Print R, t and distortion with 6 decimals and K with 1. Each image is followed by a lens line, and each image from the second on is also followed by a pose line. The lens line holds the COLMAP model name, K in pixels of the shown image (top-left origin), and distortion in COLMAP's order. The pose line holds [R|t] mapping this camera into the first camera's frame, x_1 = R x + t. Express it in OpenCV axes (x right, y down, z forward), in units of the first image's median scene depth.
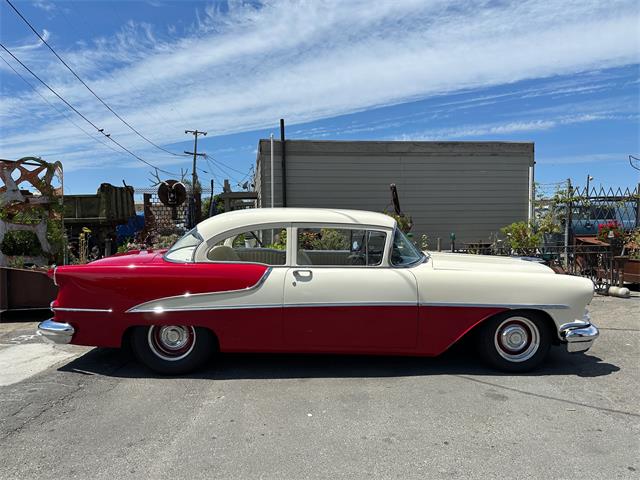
lens RADIAL K [[450.4, 0, 318.4], [0, 450.4, 240.1], [0, 0, 1]] dist [0.031792, -0.040315]
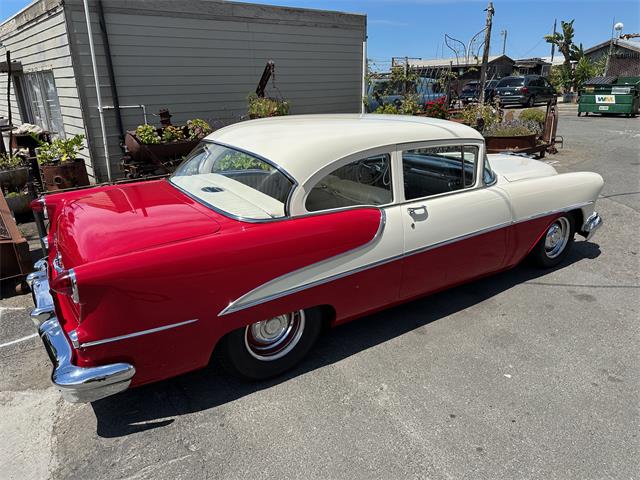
lens RADIAL K [[448.4, 0, 323.0], [0, 448.4, 237.2], [0, 0, 1]] dist [0.035876, -0.040619]
pose [[0.843820, -0.183916, 0.504126, -0.189287], [0.038424, 0.957731, 0.285087, -0.035719], [-0.535249, -0.221192, 0.815219, 0.142050]]
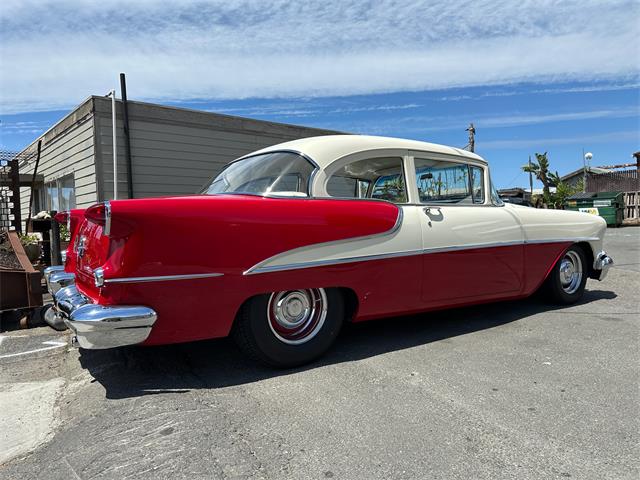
lens RADIAL K [[450.4, 0, 318.4], [0, 450.4, 240.1], [0, 0, 1]] dist [0.031792, -0.040315]
pose [[0.842010, -0.042449, 0.537789, -0.210849], [0.053426, 0.998560, -0.004830, 0.038916], [-0.536810, 0.032799, 0.843065, 0.139098]]
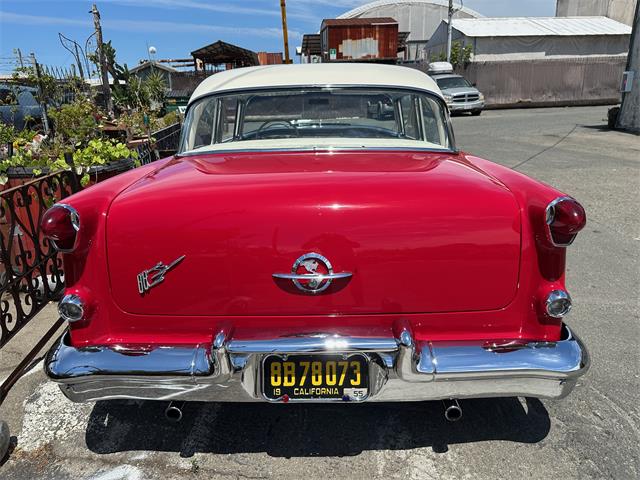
lens RADIAL K [[450.4, 0, 318.4], [0, 450.4, 240.1], [0, 0, 1]] dist [0.031792, -0.040315]
pose [[0.039271, -0.298727, 0.953530, -0.301724], [0.079411, 0.952181, 0.295034, -0.008988], [-0.996068, 0.064134, 0.061115, 0.380058]]
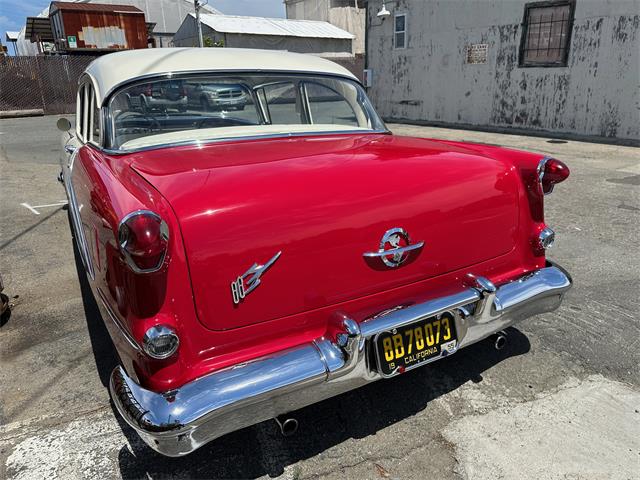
lens RADIAL K [[456.5, 0, 320.0], [0, 456.5, 240.0], [0, 0, 1]] dist [0.001923, -0.005207]
pose [[-0.477923, -0.267918, 0.836546, -0.285390], [0.070244, 0.937644, 0.340427, -0.011958], [-0.875588, 0.221460, -0.429302, 0.463086]]
